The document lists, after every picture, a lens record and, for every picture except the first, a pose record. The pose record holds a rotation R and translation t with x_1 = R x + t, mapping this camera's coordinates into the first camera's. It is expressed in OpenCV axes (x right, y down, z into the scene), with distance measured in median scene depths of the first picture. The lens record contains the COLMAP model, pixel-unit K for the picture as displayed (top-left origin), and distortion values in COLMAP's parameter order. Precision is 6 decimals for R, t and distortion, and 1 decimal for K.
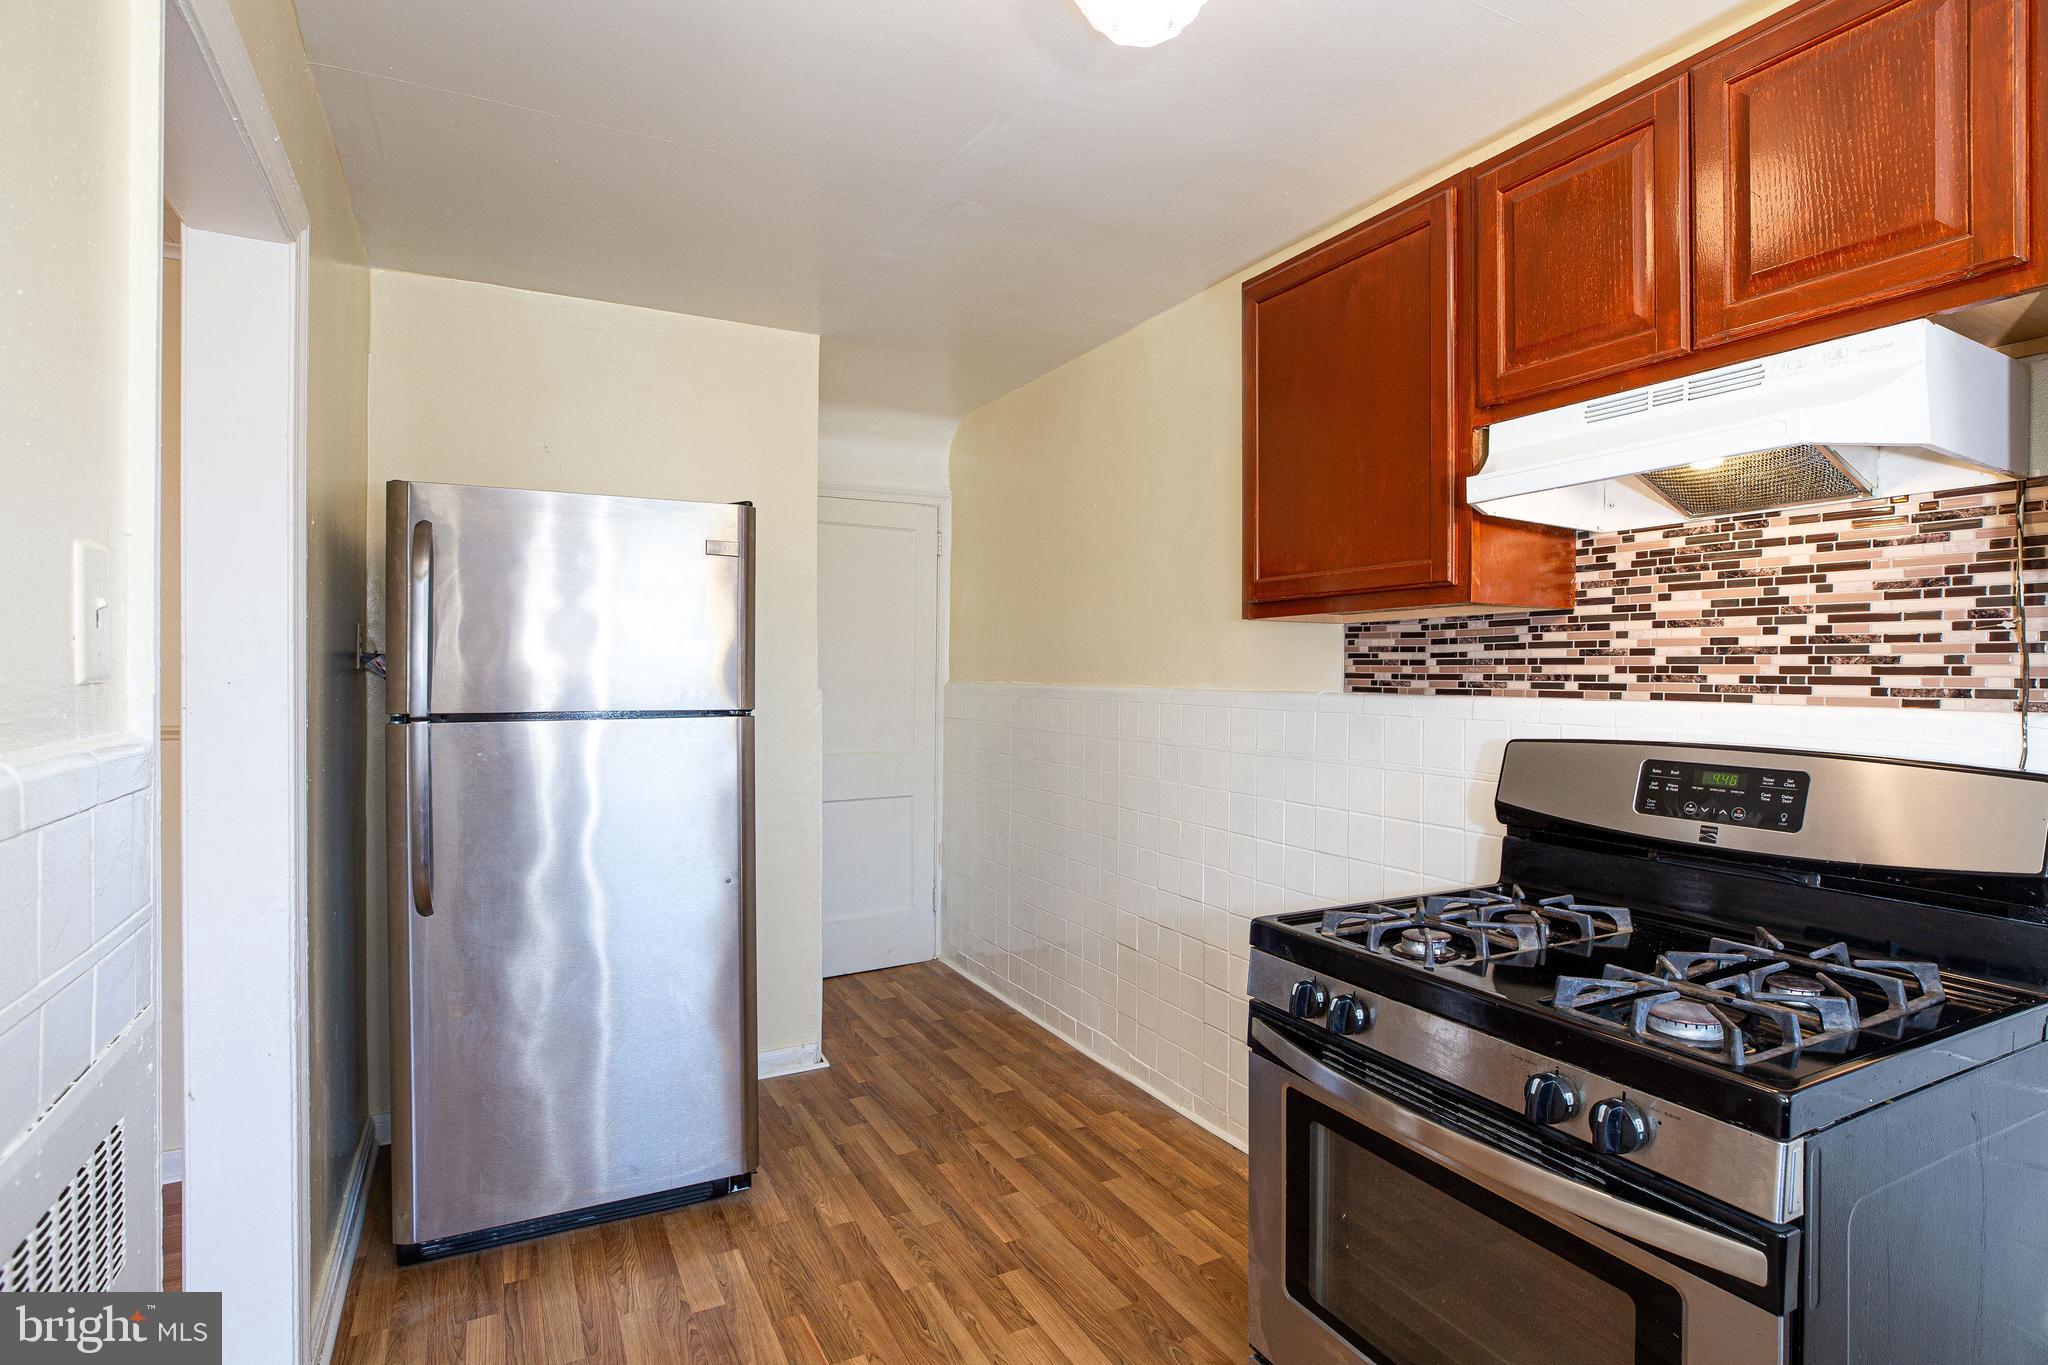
lens RADIAL K [[1026.0, 0, 1032.9], [0, 1026.0, 684.3], [0, 0, 1]] dist [-0.035738, 0.010424]
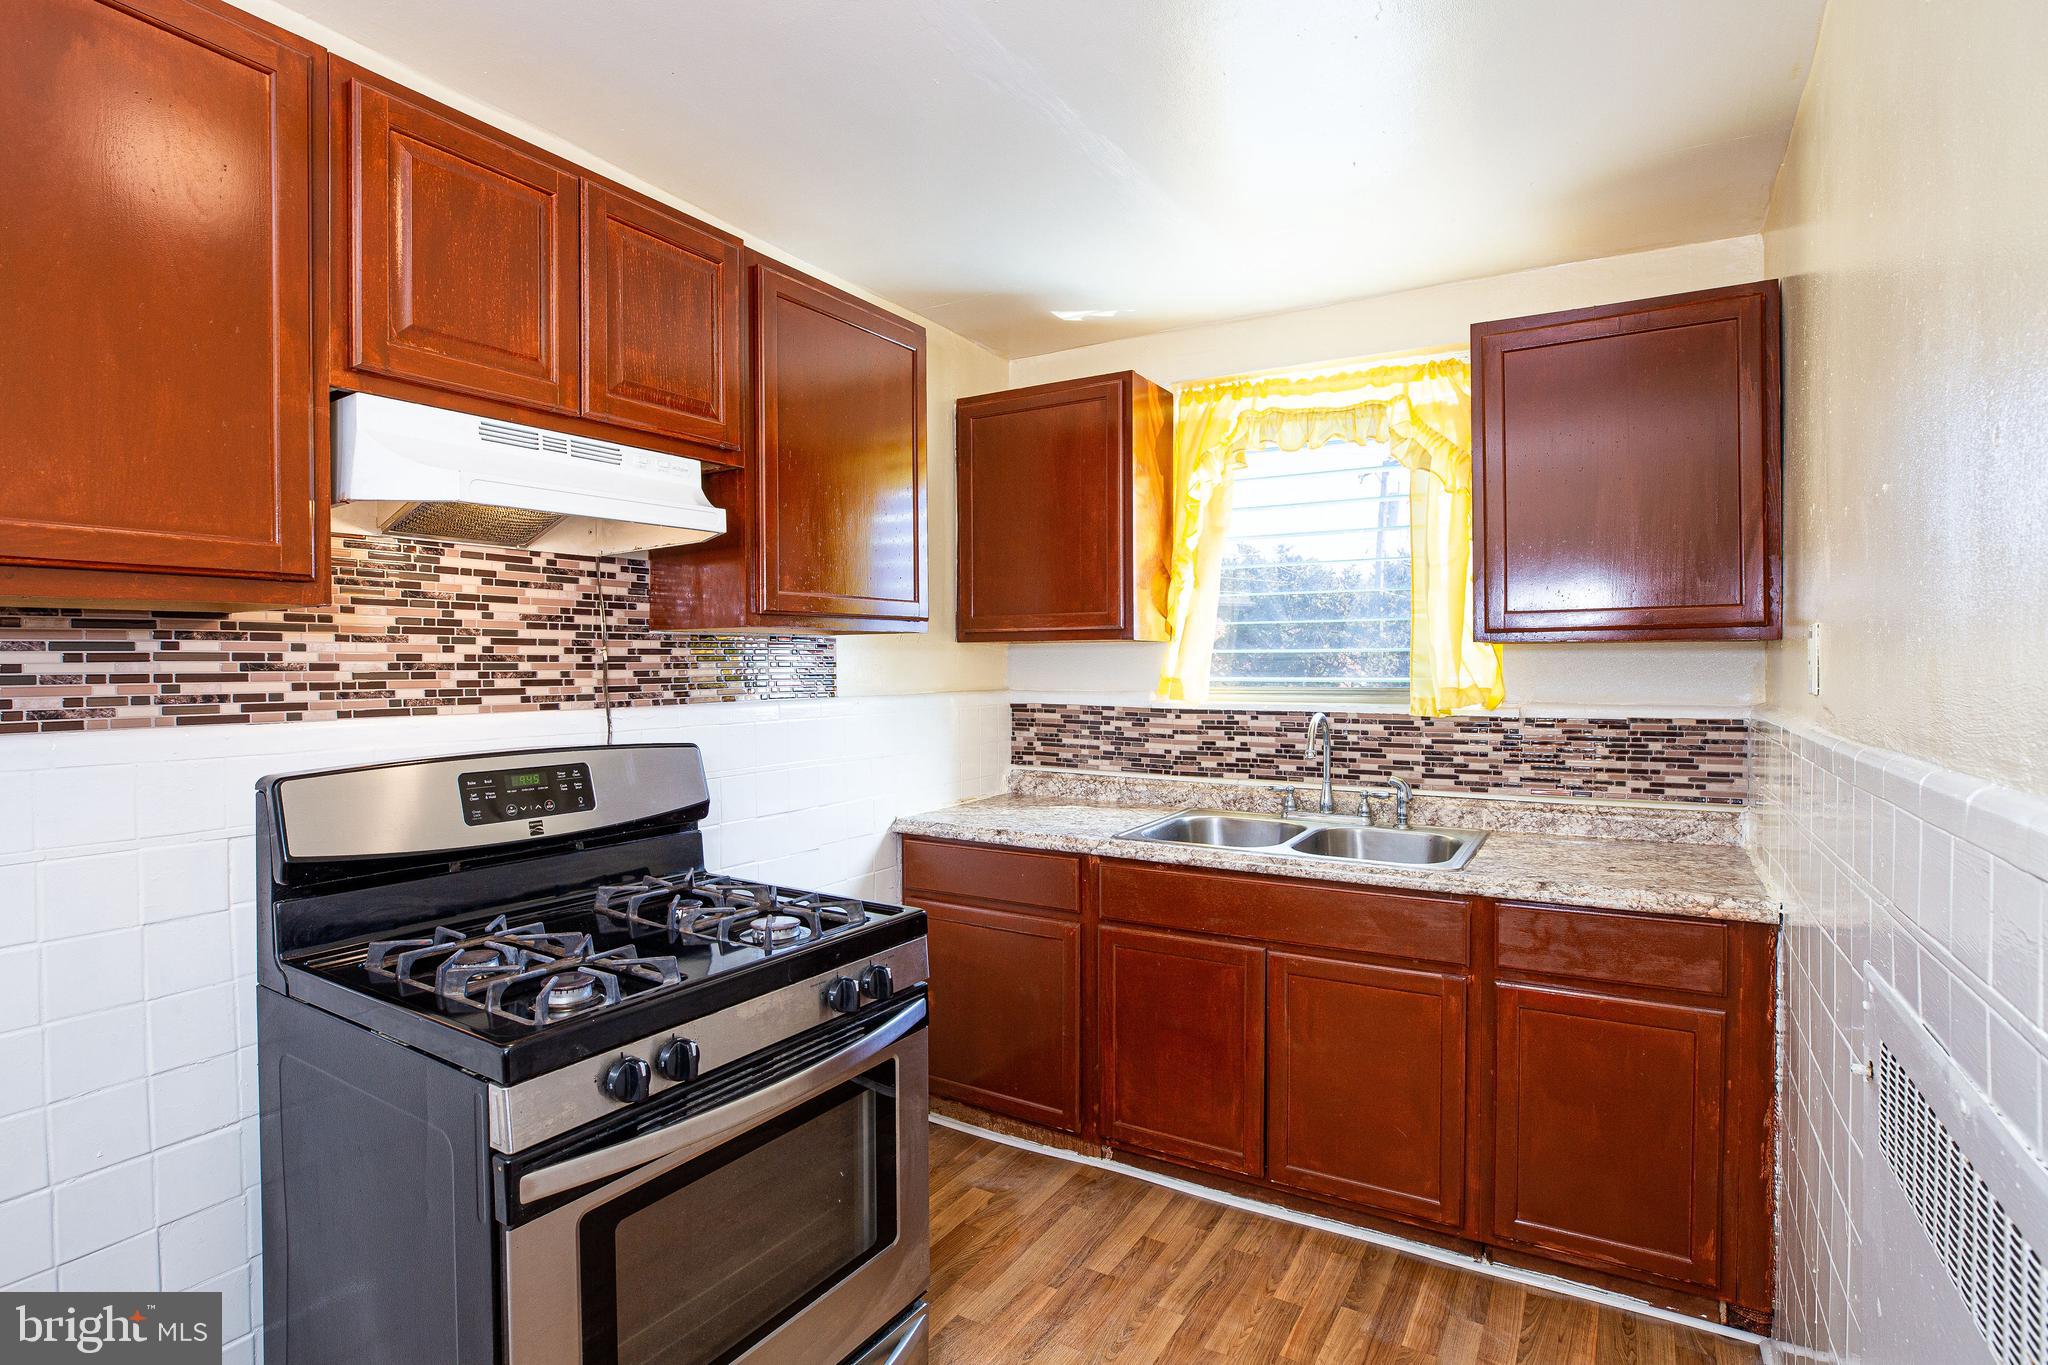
lens RADIAL K [[1026.0, 0, 1037.6], [0, 1026.0, 675.4], [0, 0, 1]] dist [-0.035738, 0.010424]
pose [[-0.514483, -0.014093, 0.857385, -0.505594], [0.010242, 0.999693, 0.022578, -0.037682], [-0.857440, 0.020397, -0.514180, 0.902828]]
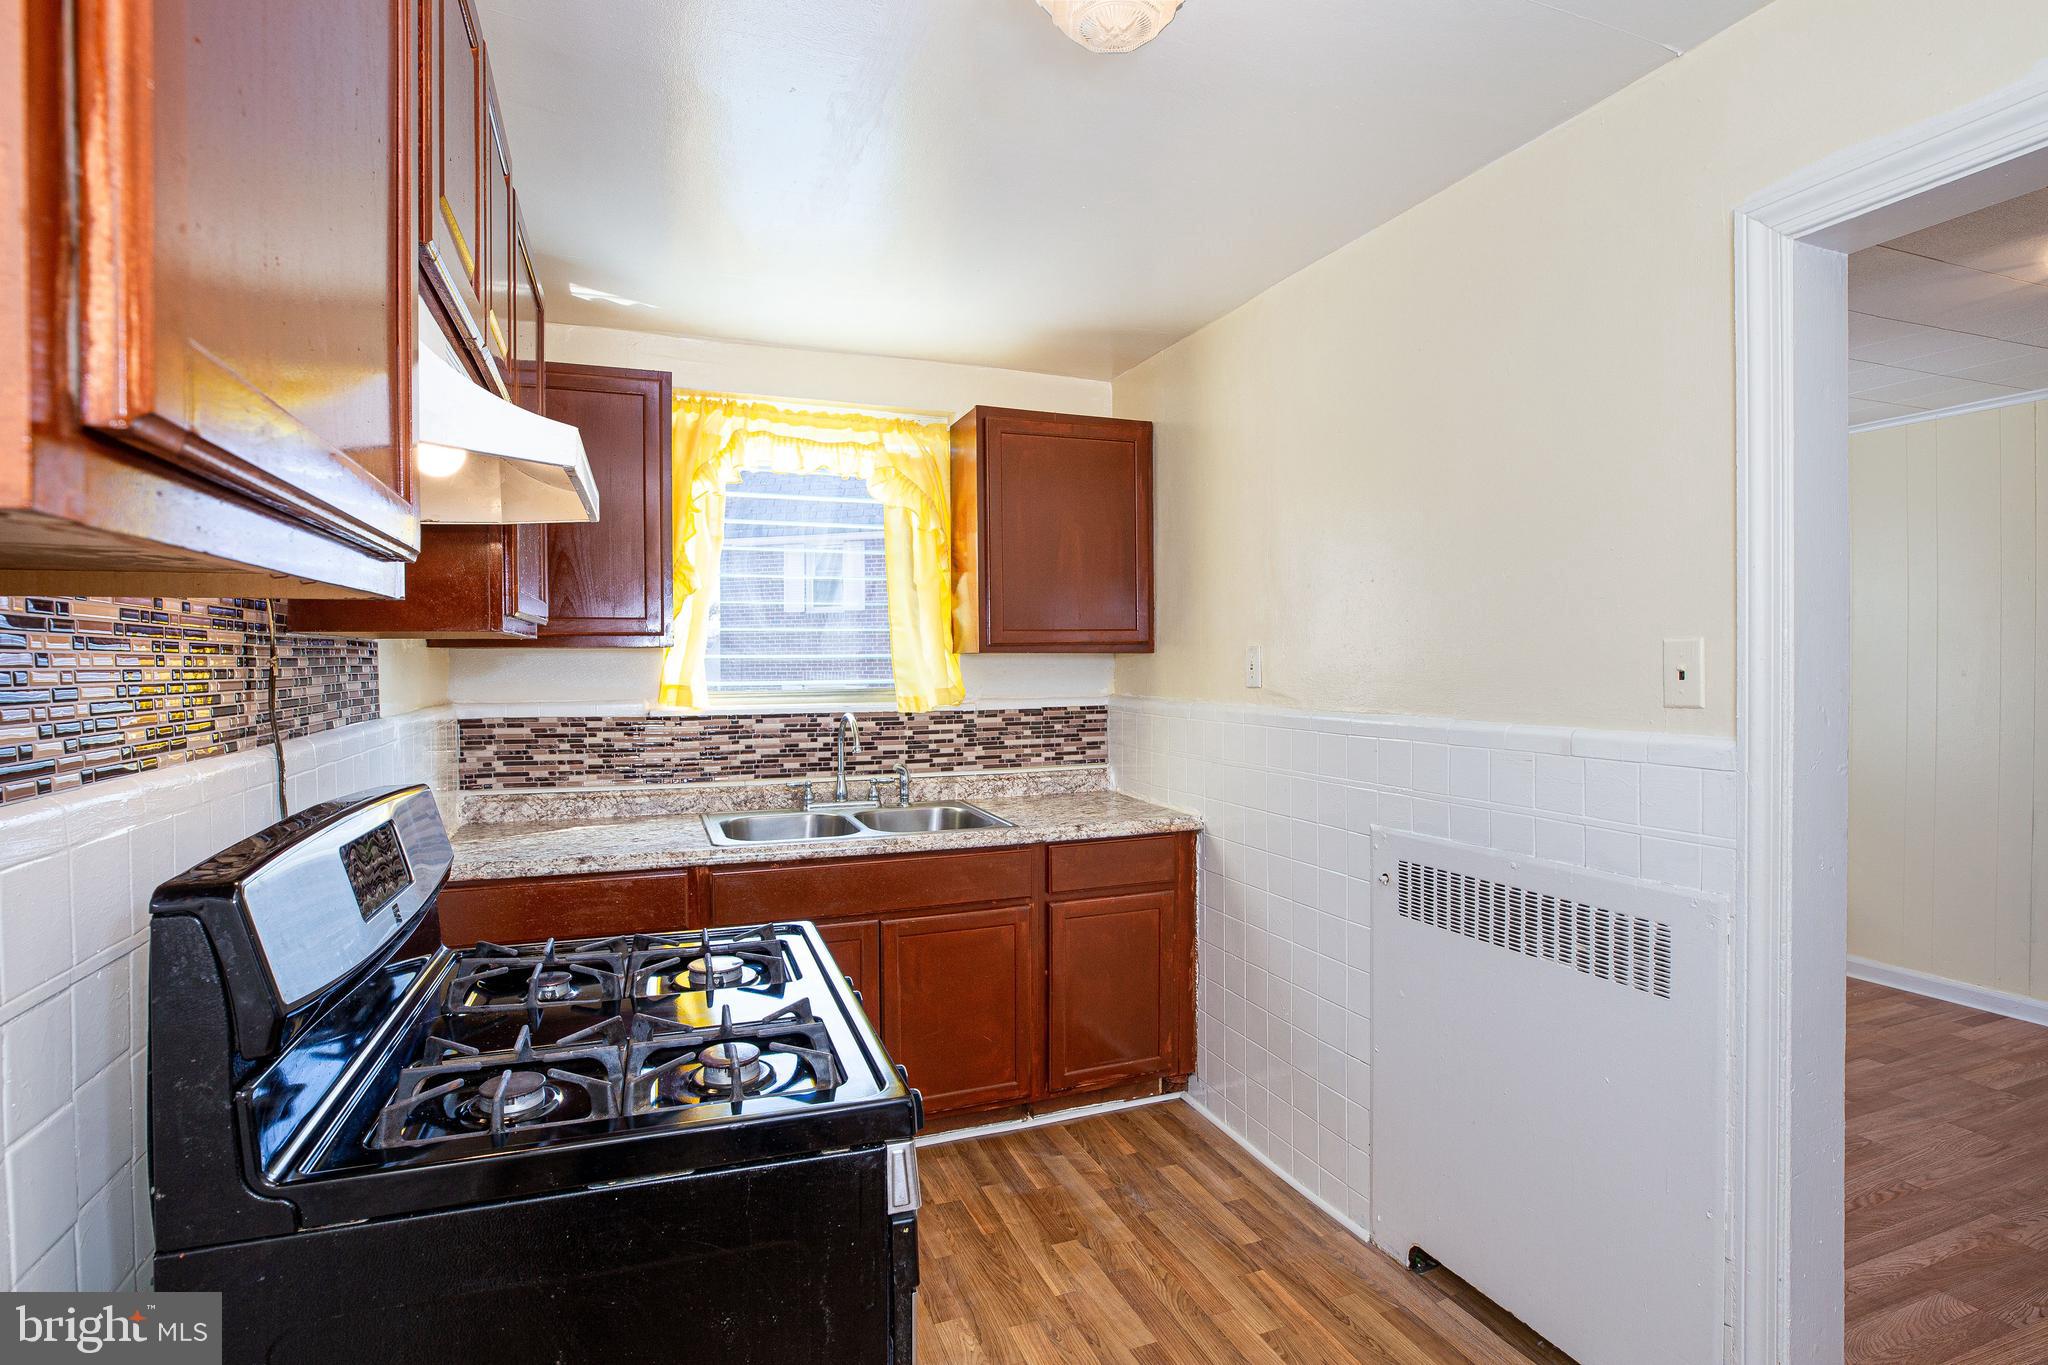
lens RADIAL K [[1026.0, 0, 1011.6], [0, 1026.0, 676.2], [0, 0, 1]] dist [-0.035738, 0.010424]
pose [[-0.992388, -0.002520, 0.123128, 0.067596], [0.001035, 0.999584, 0.028806, -0.055143], [-0.123149, 0.028714, -0.991973, 1.426258]]
